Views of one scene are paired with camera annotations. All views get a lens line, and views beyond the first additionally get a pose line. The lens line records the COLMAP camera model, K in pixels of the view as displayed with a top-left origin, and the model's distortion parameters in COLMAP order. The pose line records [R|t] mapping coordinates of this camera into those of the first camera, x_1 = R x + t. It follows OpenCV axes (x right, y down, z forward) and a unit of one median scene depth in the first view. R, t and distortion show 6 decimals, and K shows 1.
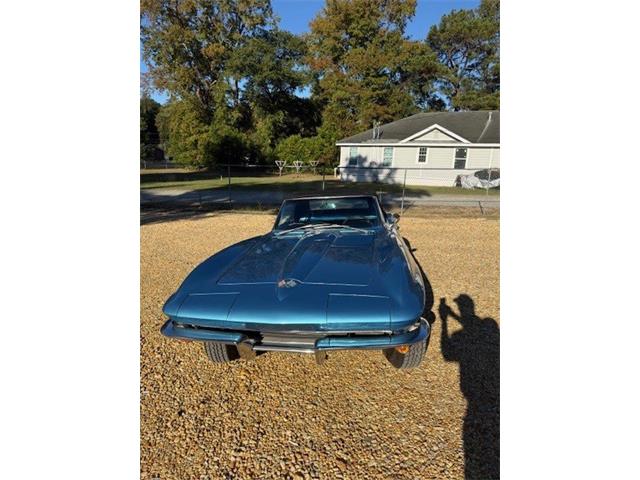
lens RADIAL K [[345.0, 0, 320.0], [0, 345.0, 240.0], [0, 0, 1]] dist [-0.002527, -0.001927]
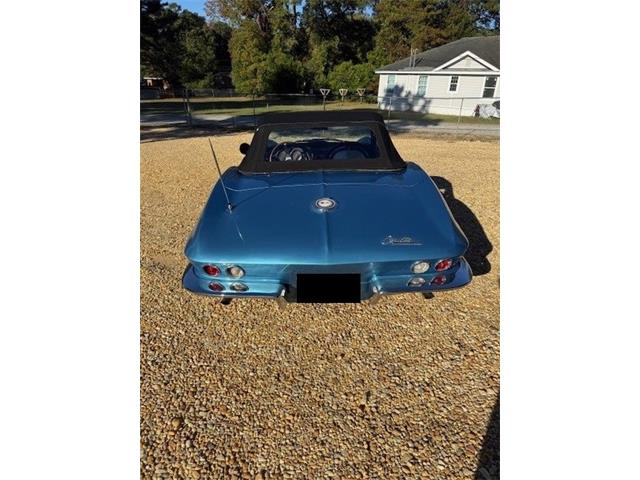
lens RADIAL K [[345.0, 0, 320.0], [0, 345.0, 240.0], [0, 0, 1]] dist [-0.002527, -0.001927]
pose [[0.978664, 0.079953, -0.189275, 0.094317], [-0.042457, 0.979995, 0.194440, 0.018119], [0.201035, -0.182256, 0.962480, -0.102245]]
